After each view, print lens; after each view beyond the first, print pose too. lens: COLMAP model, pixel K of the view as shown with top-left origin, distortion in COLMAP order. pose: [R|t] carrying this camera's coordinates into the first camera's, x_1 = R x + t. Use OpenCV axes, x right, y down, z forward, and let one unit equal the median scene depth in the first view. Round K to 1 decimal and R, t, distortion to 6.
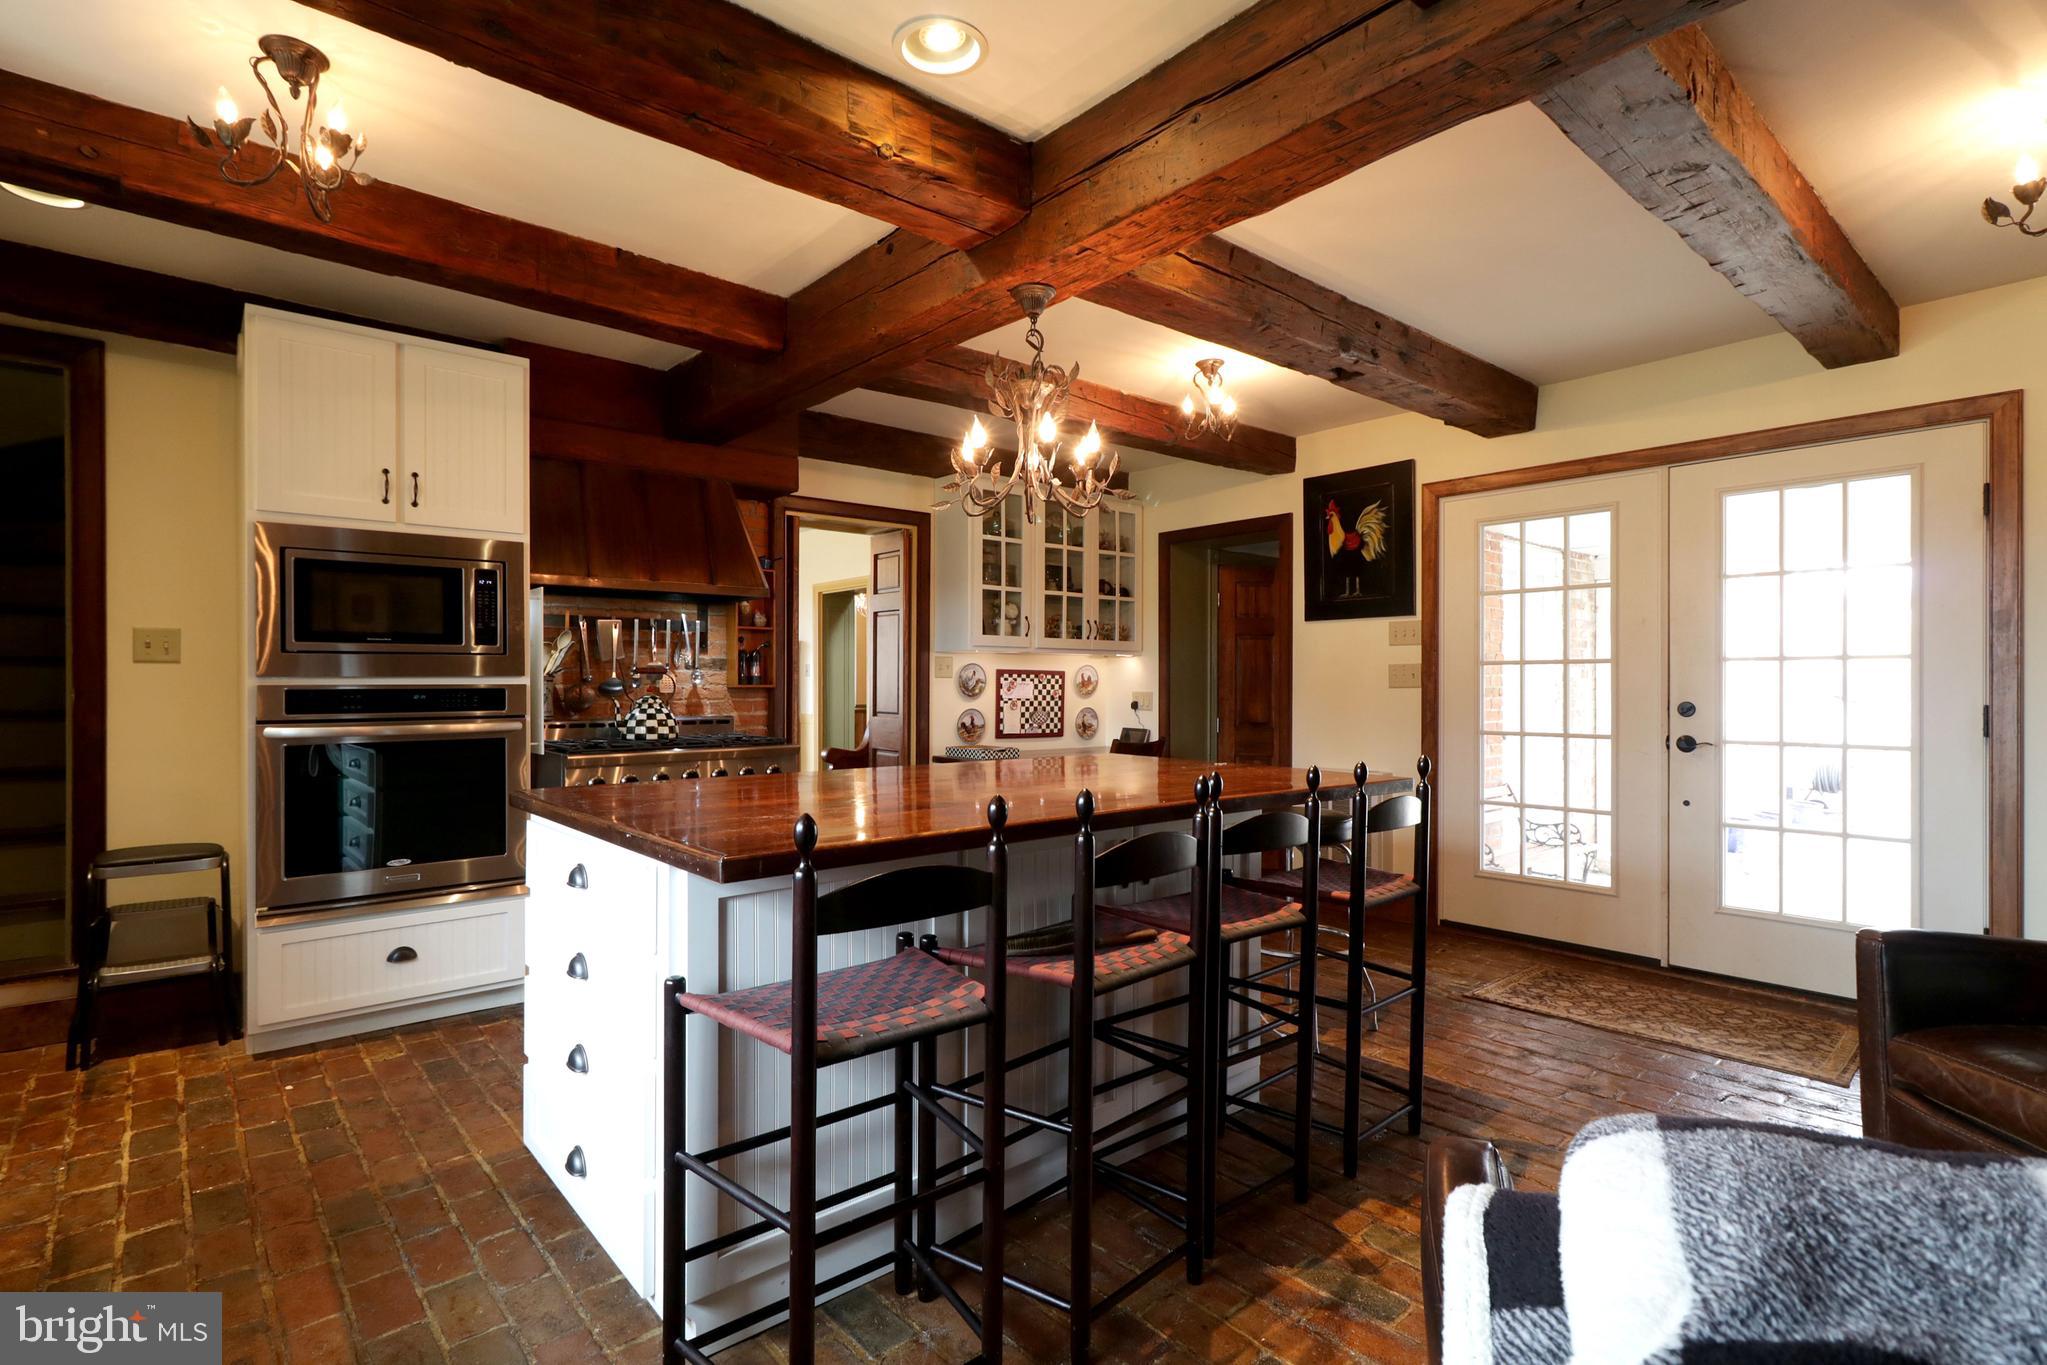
lens RADIAL K [[974.6, 0, 1033.9], [0, 974.6, 680.2], [0, 0, 1]] dist [-0.004145, -0.001099]
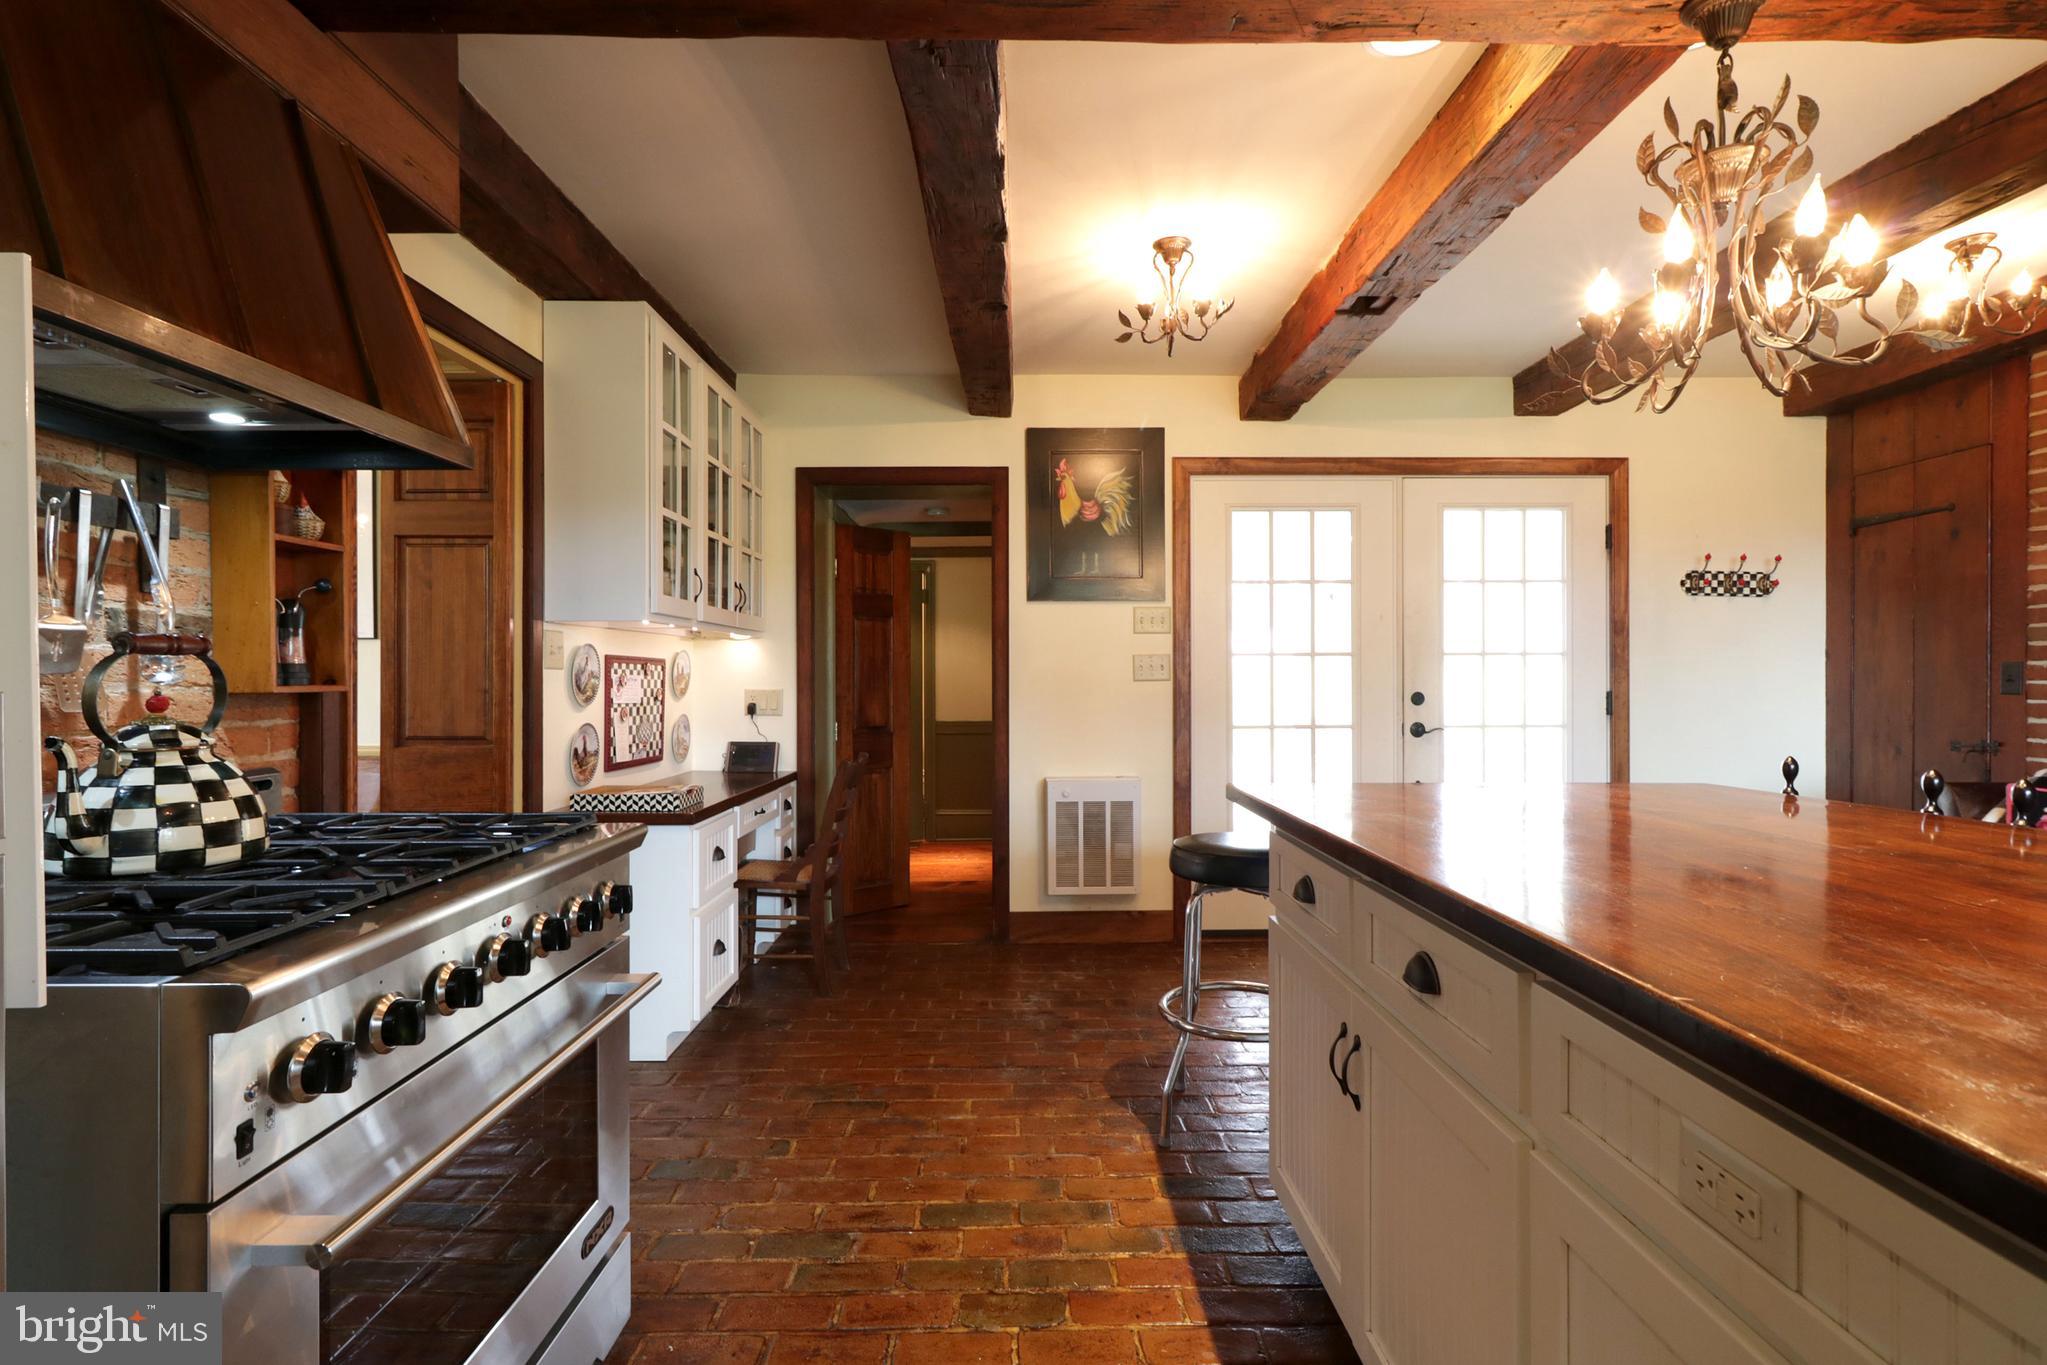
lens RADIAL K [[983.6, 0, 1022.6], [0, 983.6, 675.1], [0, 0, 1]] dist [0.002776, 0.000290]
pose [[0.655742, -0.002603, 0.754980, -0.540626], [0.000875, 0.999996, 0.002688, -0.000253], [-0.754984, -0.001102, 0.655742, 0.700971]]
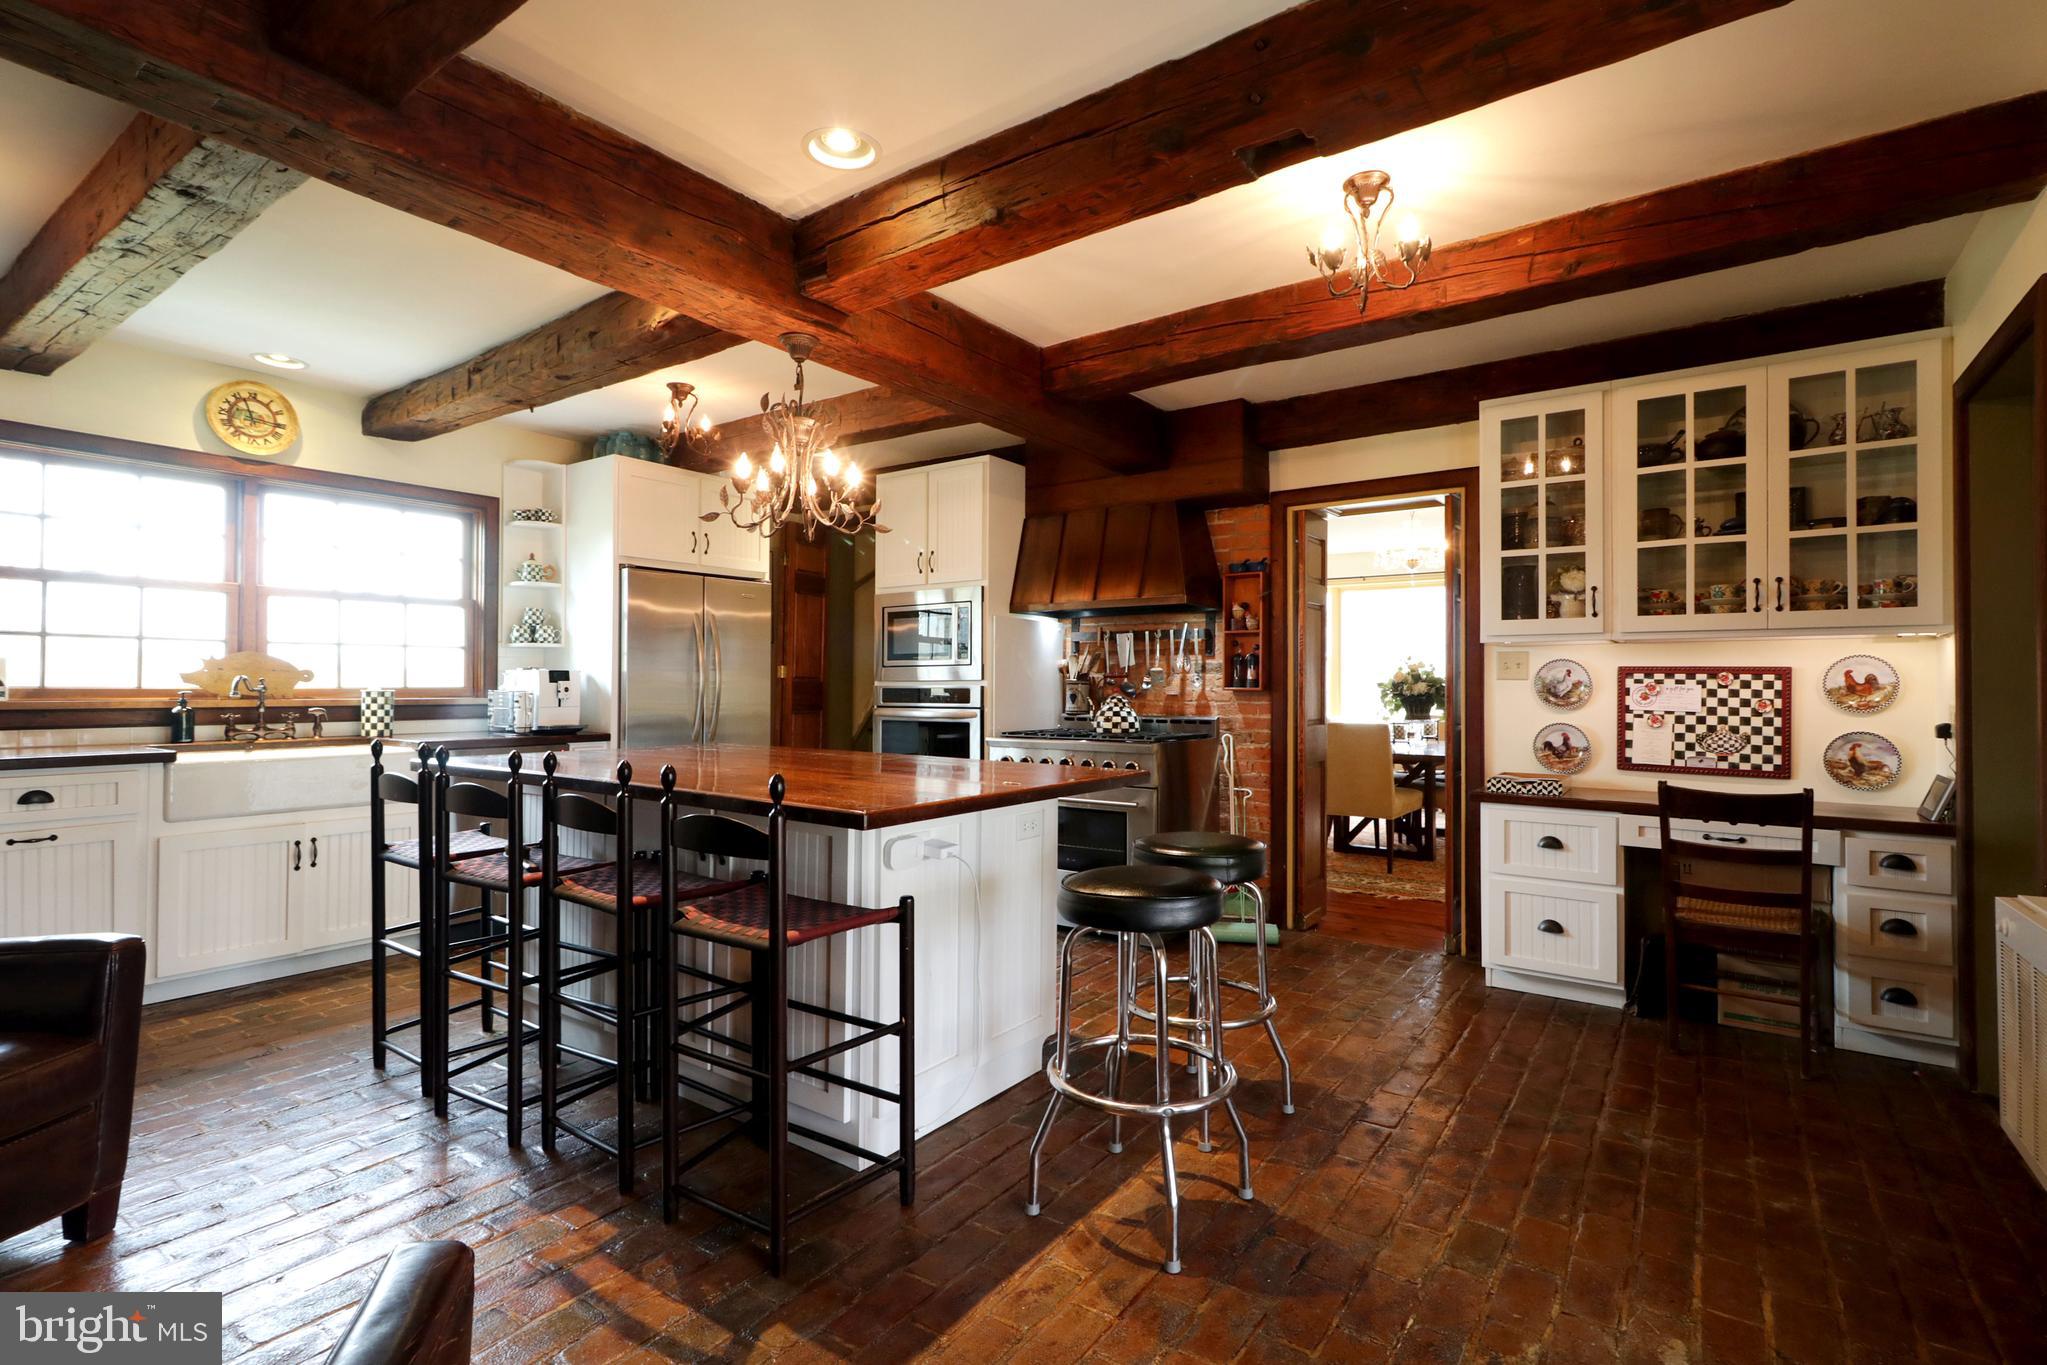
lens RADIAL K [[963.3, 0, 1037.0], [0, 963.3, 667.3], [0, 0, 1]] dist [0.000943, 0.000077]
pose [[0.227418, -0.020166, -0.973588, 0.869930], [-0.001372, 0.999778, -0.021029, 0.006493], [0.973796, 0.006118, 0.227340, 0.764313]]
